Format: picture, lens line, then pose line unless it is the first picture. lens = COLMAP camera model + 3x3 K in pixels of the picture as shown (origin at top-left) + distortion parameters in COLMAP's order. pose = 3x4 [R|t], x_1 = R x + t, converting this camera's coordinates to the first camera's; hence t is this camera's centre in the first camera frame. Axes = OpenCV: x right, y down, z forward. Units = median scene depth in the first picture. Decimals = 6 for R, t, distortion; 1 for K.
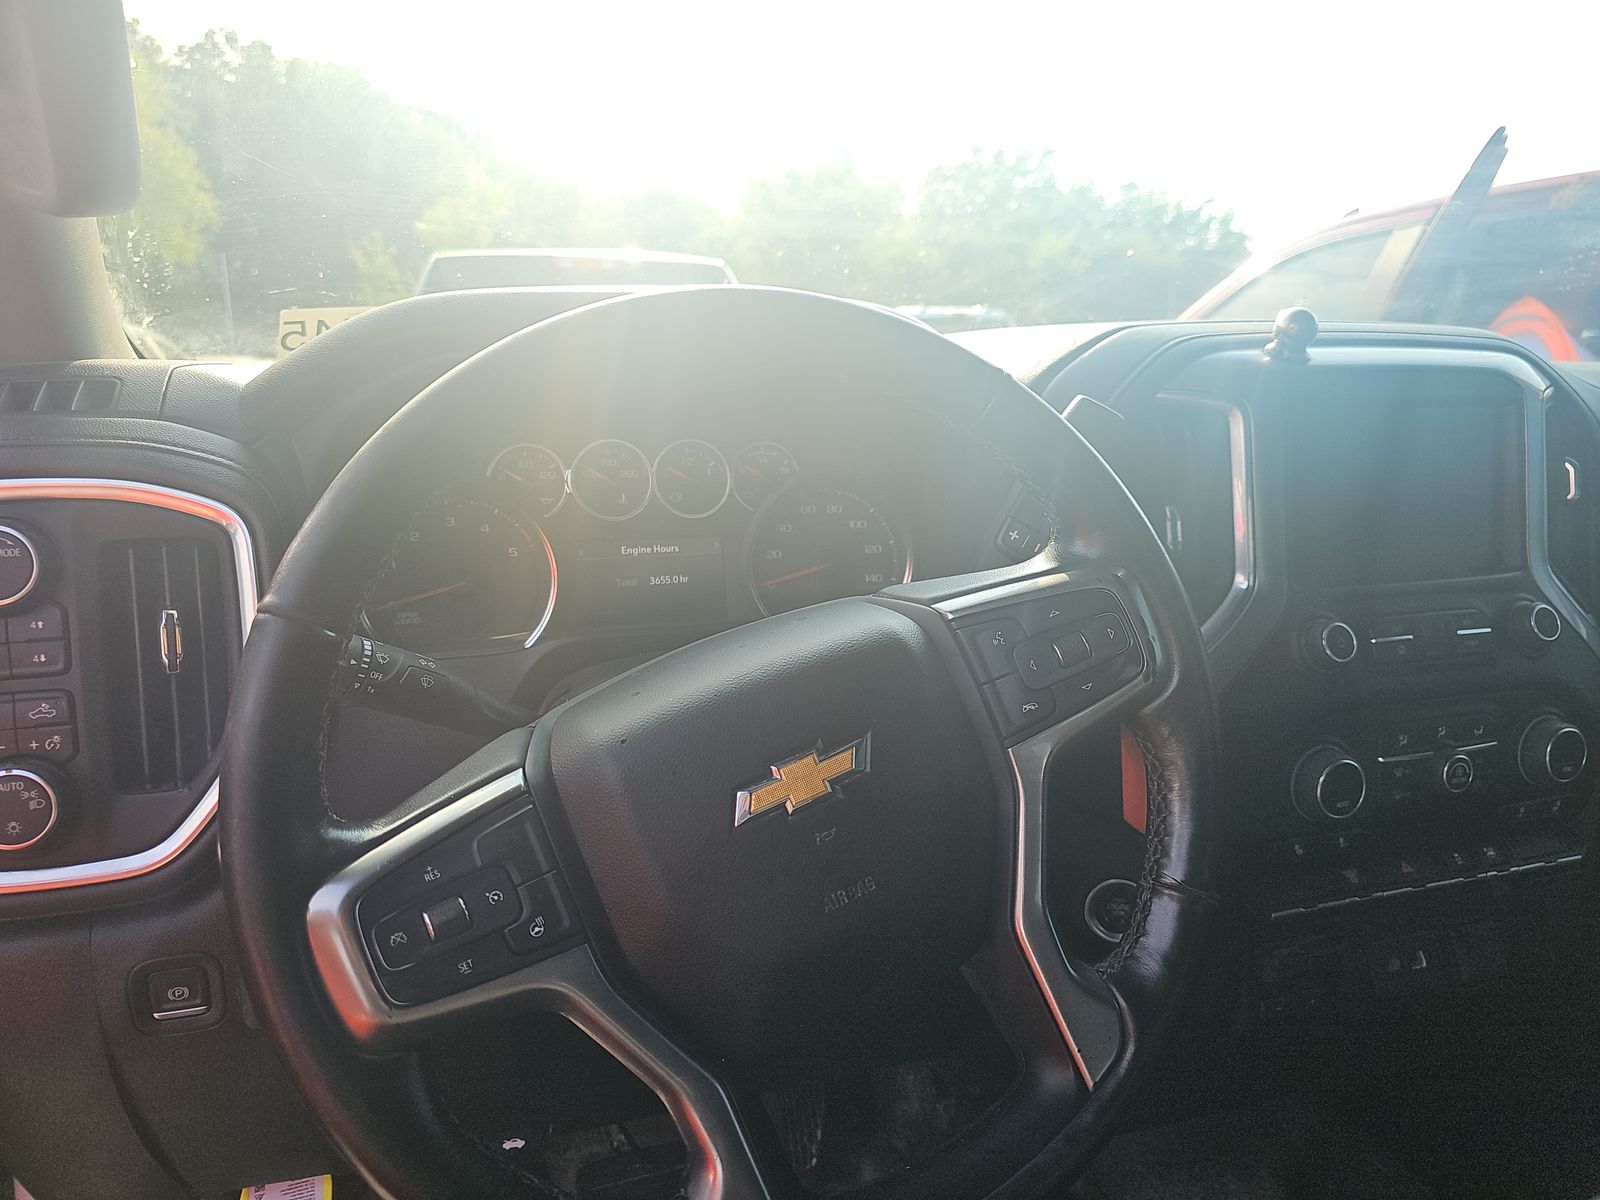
lens RADIAL K [[1134.6, 0, 835.1], [0, 1134.6, 600.4], [0, 0, 1]] dist [0.074581, -0.063487]
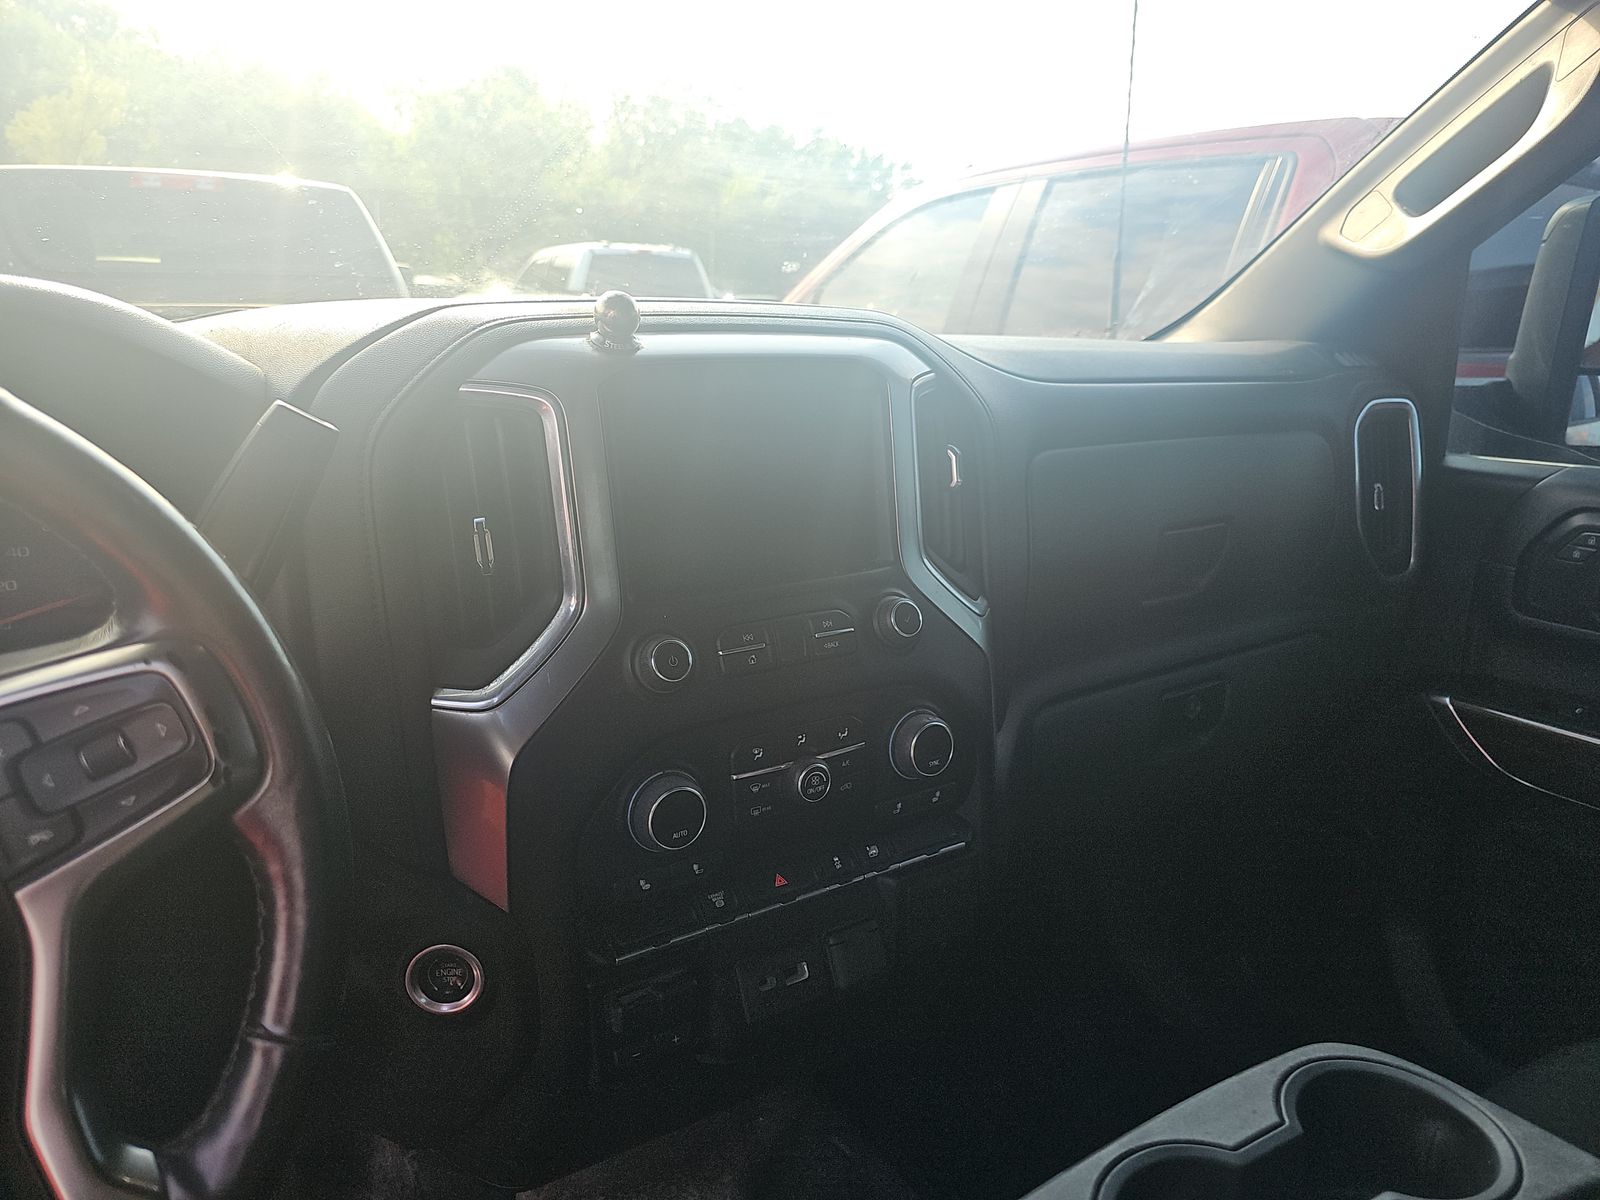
lens RADIAL K [[1134.6, 0, 835.1], [0, 1134.6, 600.4], [0, 0, 1]] dist [0.074581, -0.063487]
pose [[0.967195, -0.054859, 0.248039, 0.326150], [0.042396, 0.997568, 0.055315, -0.054463], [-0.250471, -0.042984, 0.967169, 0.079334]]
